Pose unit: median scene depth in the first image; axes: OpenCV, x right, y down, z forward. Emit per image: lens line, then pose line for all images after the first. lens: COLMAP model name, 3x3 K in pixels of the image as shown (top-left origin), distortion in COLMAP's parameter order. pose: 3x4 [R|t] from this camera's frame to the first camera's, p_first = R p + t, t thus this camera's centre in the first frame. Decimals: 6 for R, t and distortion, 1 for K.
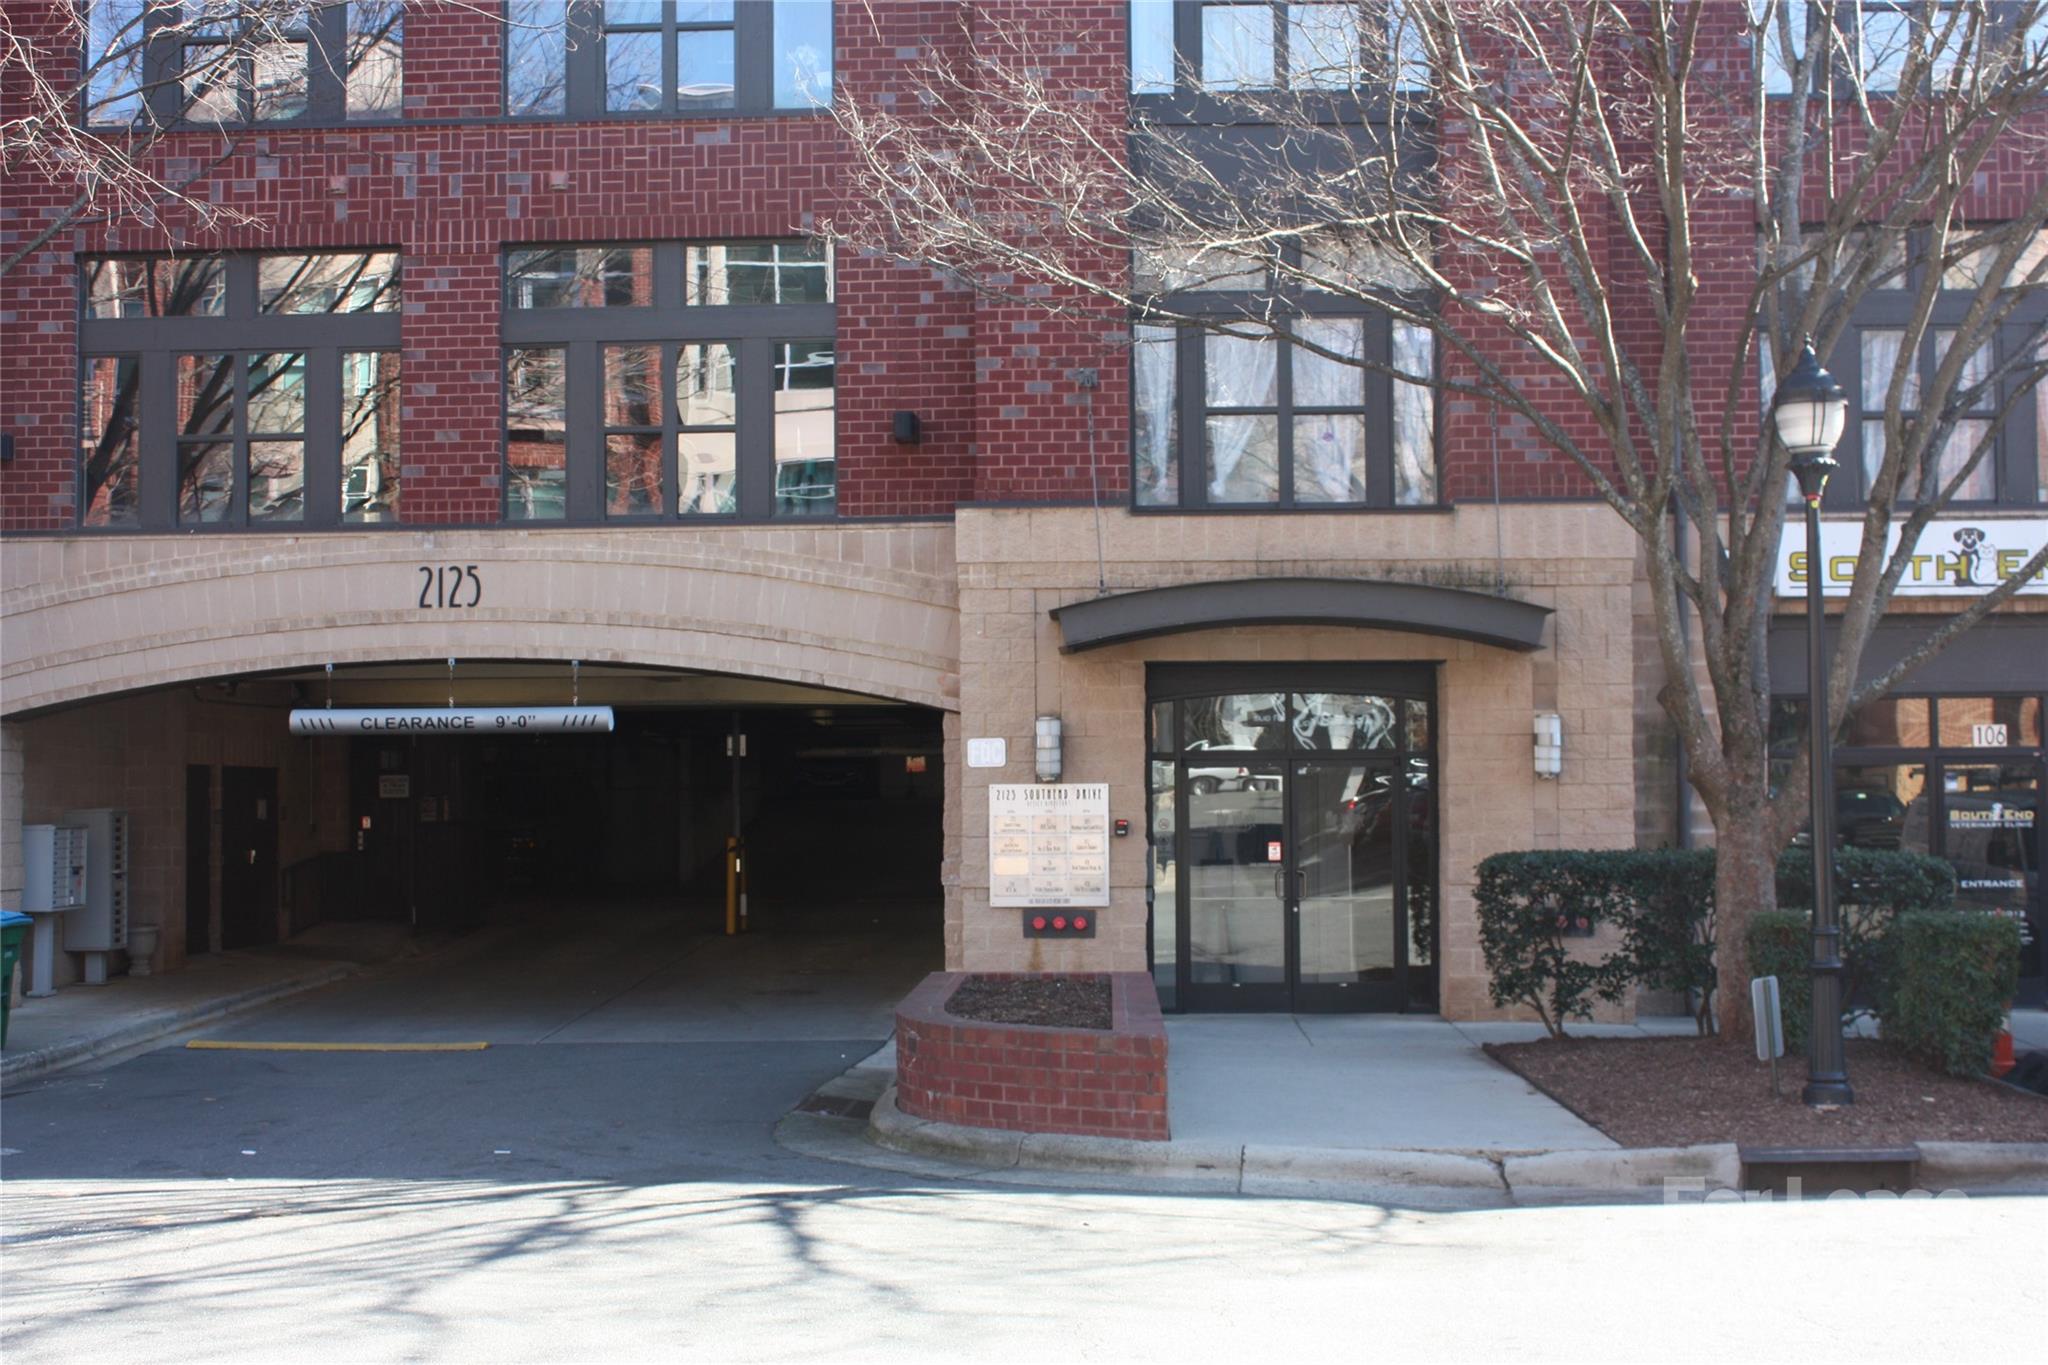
lens RADIAL K [[2617.5, 0, 1024.0], [0, 2617.5, 682.5], [0, 0, 1]] dist [-0.016683, -0.012188]
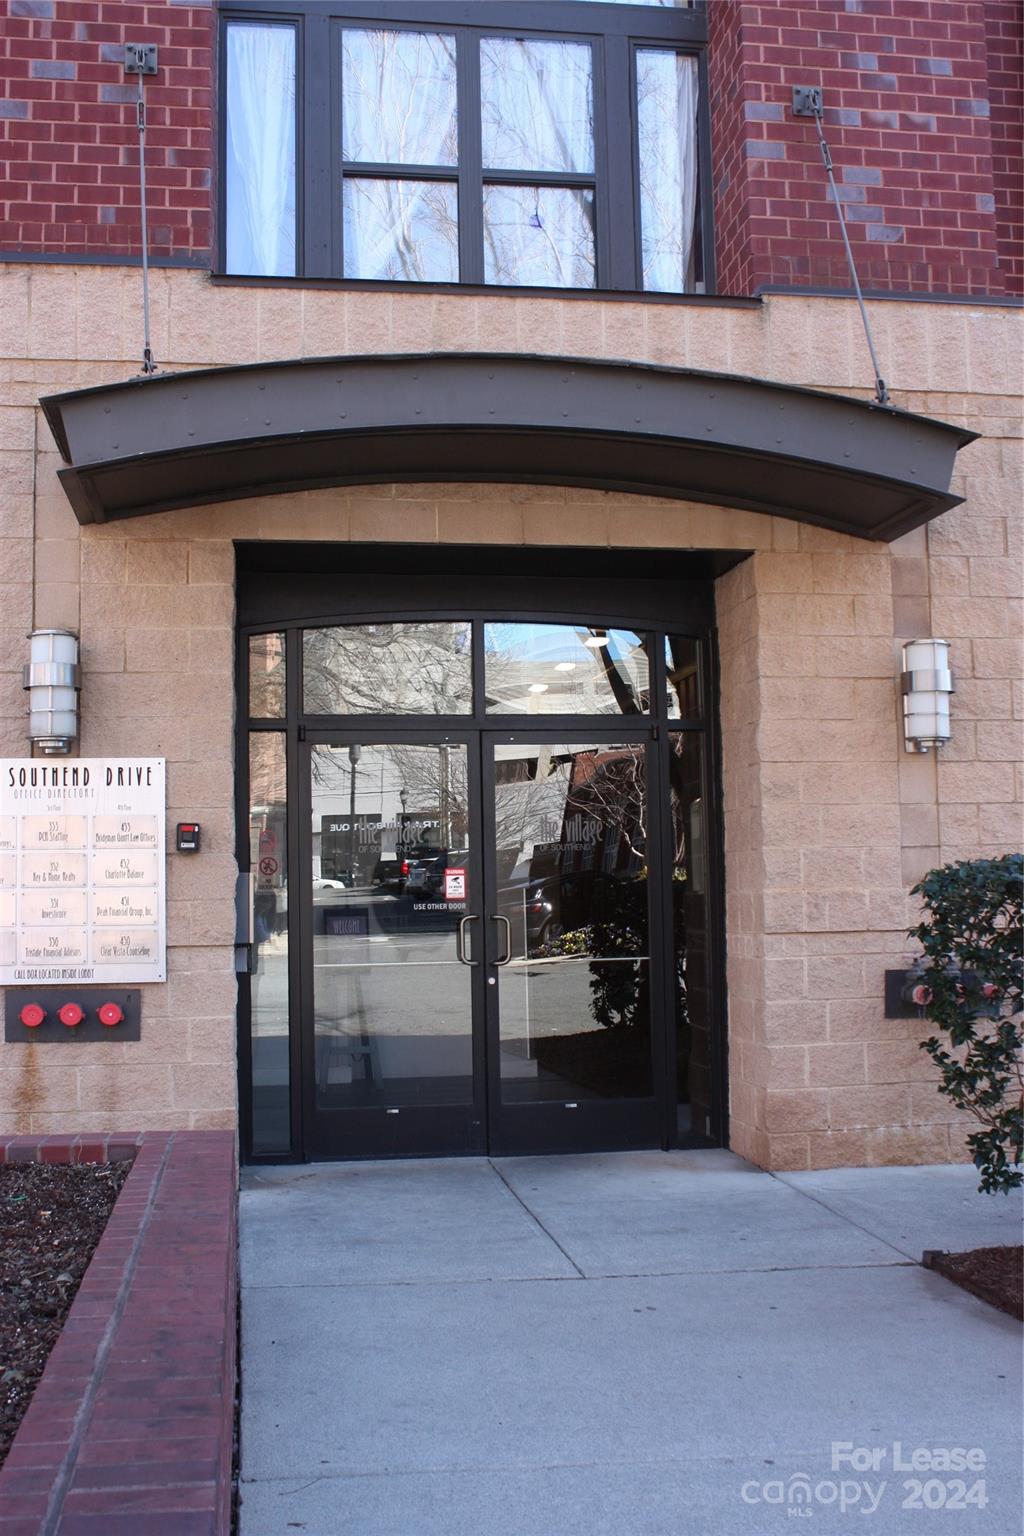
lens RADIAL K [[1636.4, 0, 512.0], [0, 1636.4, 768.0], [0, 0, 1]] dist [-0.066844, 0.037001]
pose [[0.981183, 0.006322, 0.192977, 0.037263], [0.001797, 0.999121, -0.041870, 0.055004], [-0.193072, 0.041429, 0.980310, 0.647287]]
